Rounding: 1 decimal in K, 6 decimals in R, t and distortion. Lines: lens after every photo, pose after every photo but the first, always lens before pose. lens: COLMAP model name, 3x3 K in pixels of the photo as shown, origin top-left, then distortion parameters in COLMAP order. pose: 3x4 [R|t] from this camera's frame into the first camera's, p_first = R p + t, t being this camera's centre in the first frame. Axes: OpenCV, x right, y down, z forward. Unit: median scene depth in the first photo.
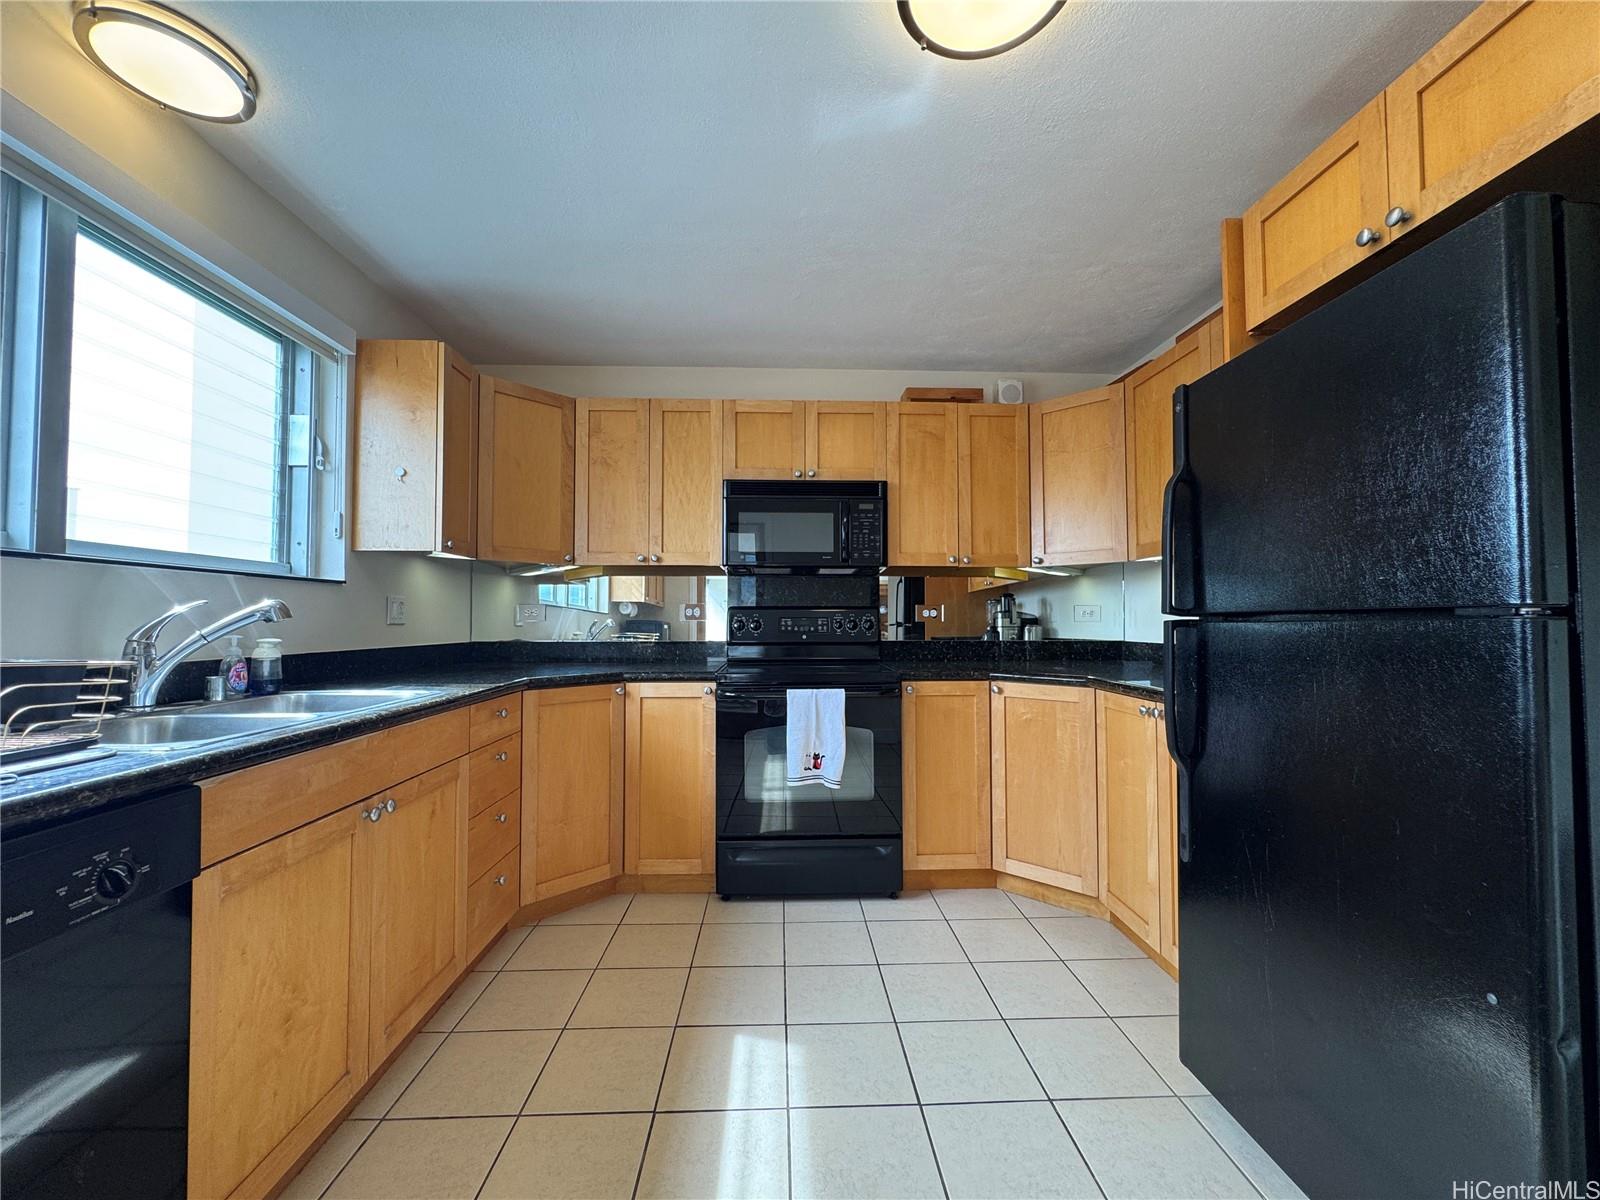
lens RADIAL K [[637.3, 0, 800.0], [0, 637.3, 600.0], [0, 0, 1]] dist [-0.002785, 0.000093]
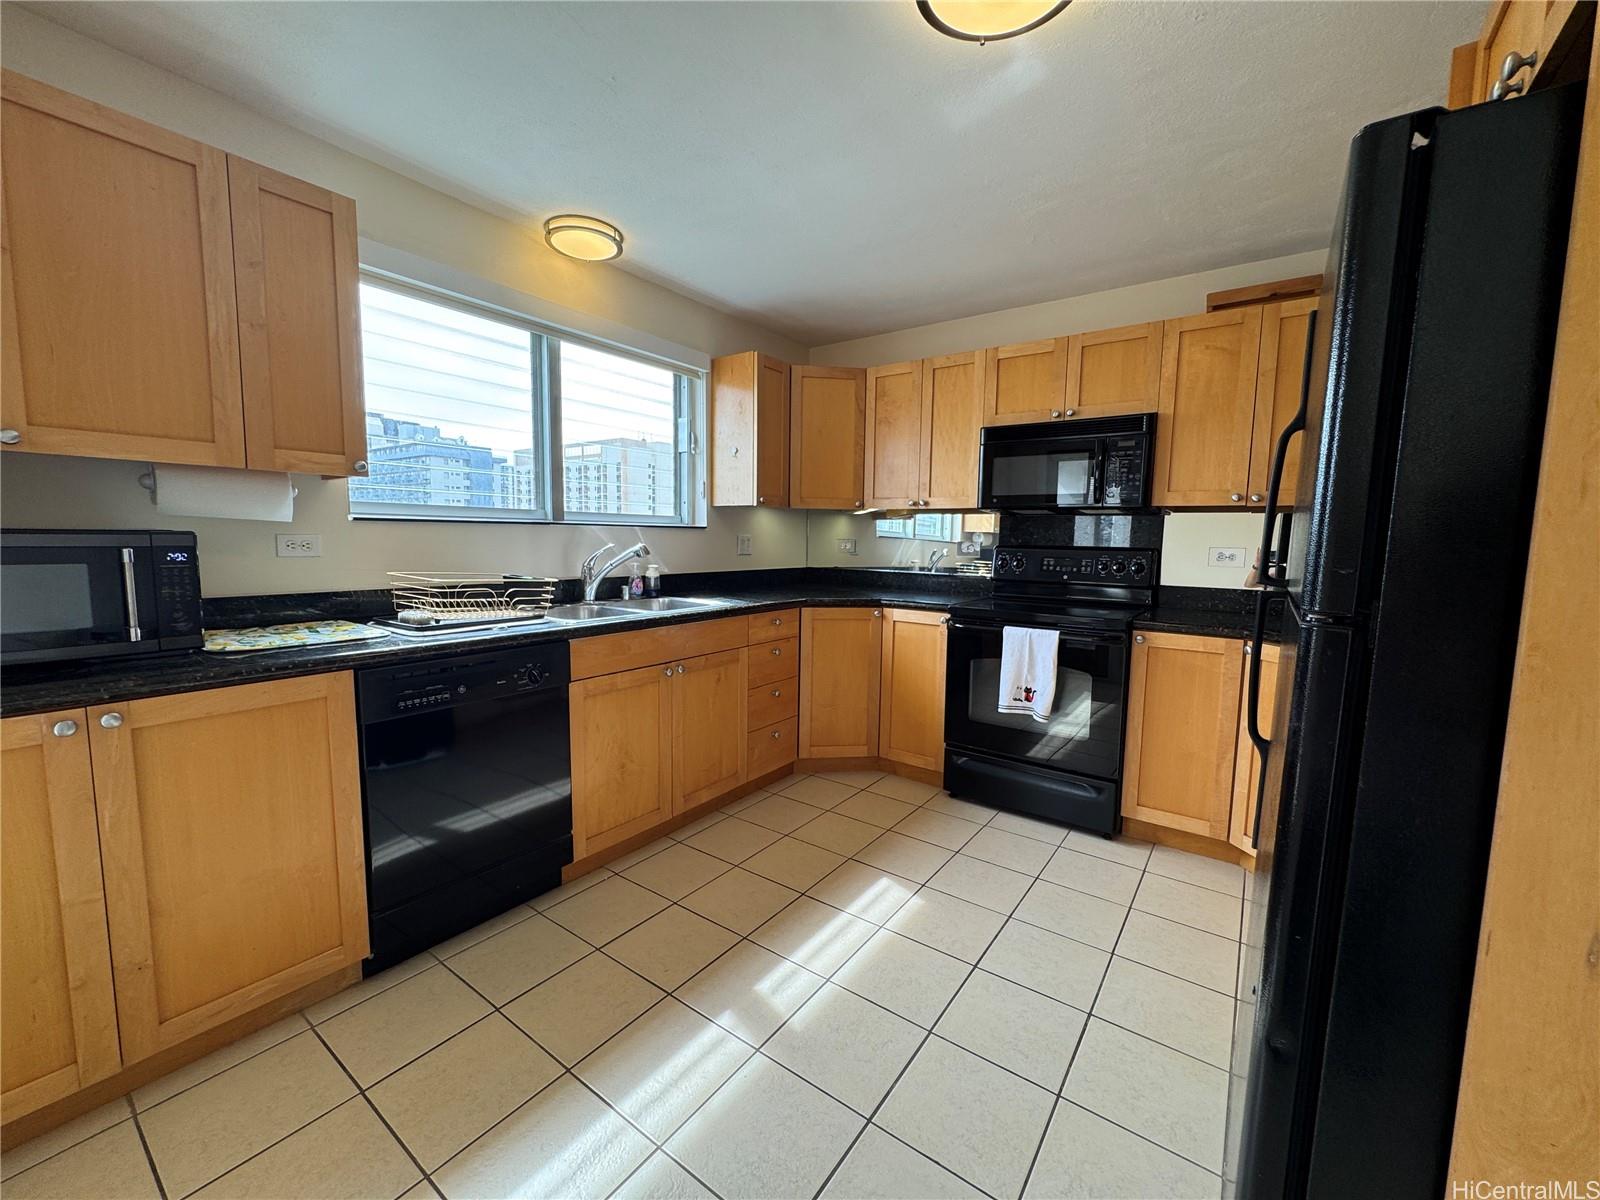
lens RADIAL K [[637.3, 0, 800.0], [0, 637.3, 600.0], [0, 0, 1]] dist [-0.002785, 0.000093]
pose [[0.786169, 0.075580, -0.613372, 0.369356], [0.002431, 0.992108, 0.125363, -0.041747], [0.618007, -0.100048, 0.779781, -0.062737]]
